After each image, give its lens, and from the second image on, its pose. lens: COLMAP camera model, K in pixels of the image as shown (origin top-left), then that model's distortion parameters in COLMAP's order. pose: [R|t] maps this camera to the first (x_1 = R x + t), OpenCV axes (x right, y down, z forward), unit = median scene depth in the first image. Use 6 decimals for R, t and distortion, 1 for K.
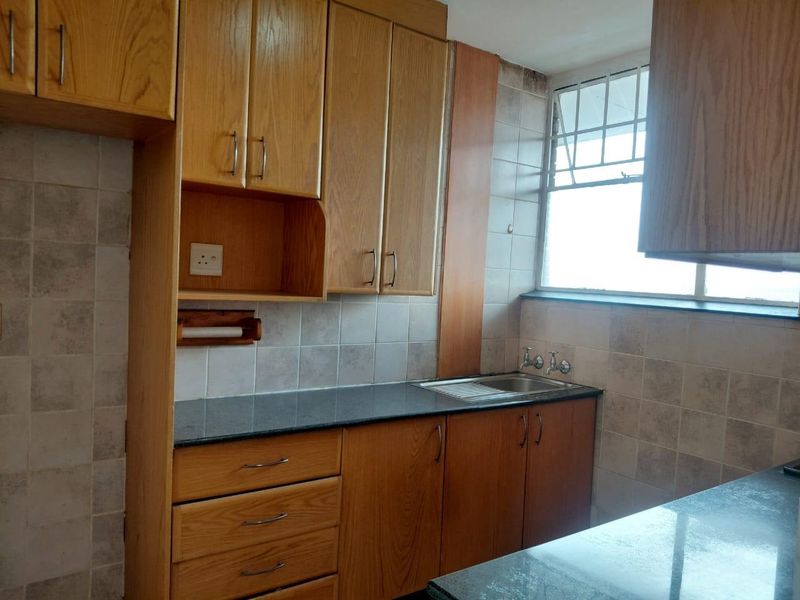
lens RADIAL K [[594.0, 0, 410.0], [0, 594.0, 313.8], [0, 0, 1]] dist [0.063792, -0.120547]
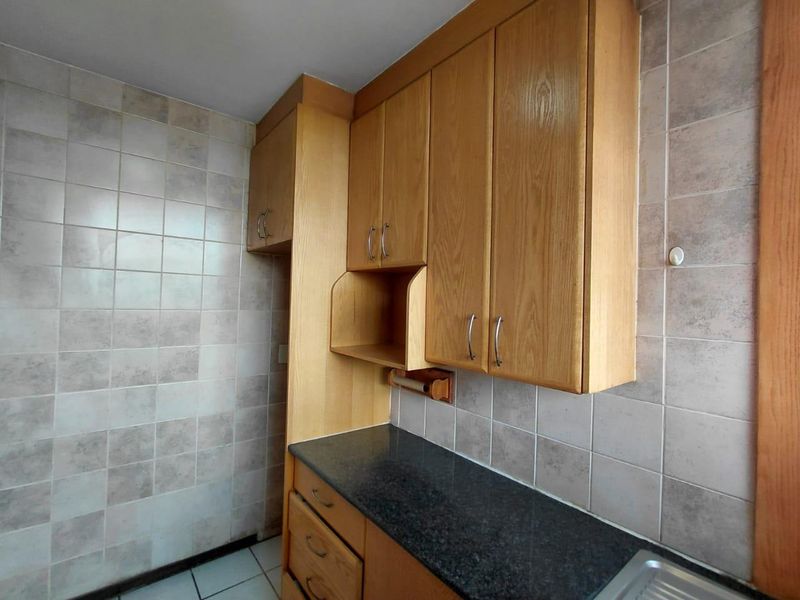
lens RADIAL K [[367.6, 0, 400.3], [0, 367.6, 295.9], [0, 0, 1]] dist [-0.012664, 0.000583]
pose [[0.049869, -0.064231, -0.996688, 0.423118], [-0.091768, 0.993414, -0.068611, -0.092169], [0.994531, 0.094885, 0.043646, 0.894884]]
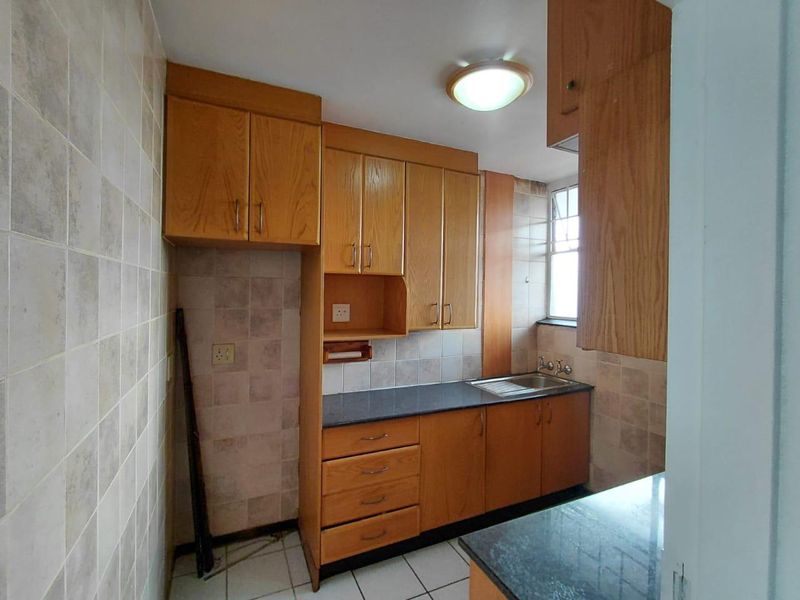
lens RADIAL K [[371.0, 0, 399.3], [0, 371.0, 296.2], [0, 0, 1]] dist [-0.013800, 0.000677]
pose [[0.979978, -0.035725, -0.195877, 0.038978], [0.023906, 0.997767, -0.062372, -0.066217], [0.197668, 0.056440, 0.978643, -0.026549]]
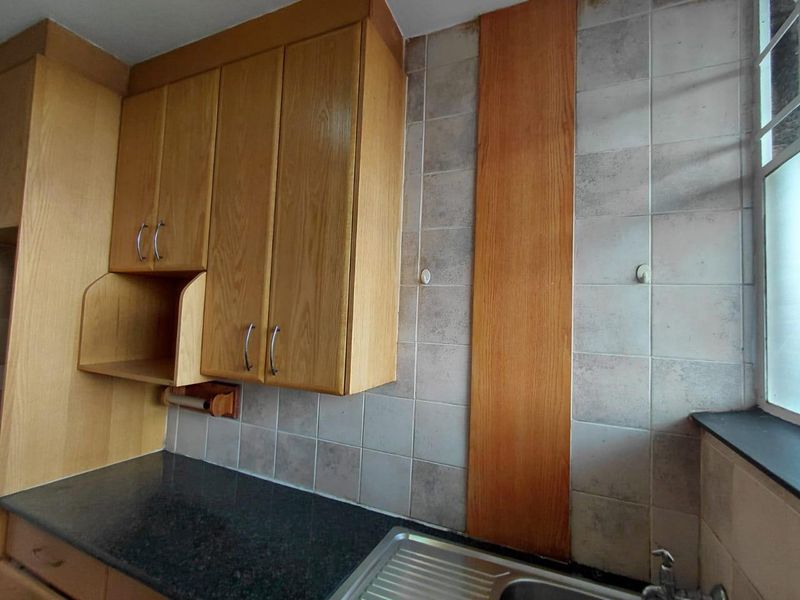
lens RADIAL K [[371.0, 0, 399.3], [0, 371.0, 296.2], [0, 0, 1]] dist [-0.013800, 0.000677]
pose [[0.500515, -0.083315, -0.861709, 0.455789], [-0.072677, 0.987801, -0.137720, -0.093177], [0.862672, 0.131557, 0.488355, 0.940860]]
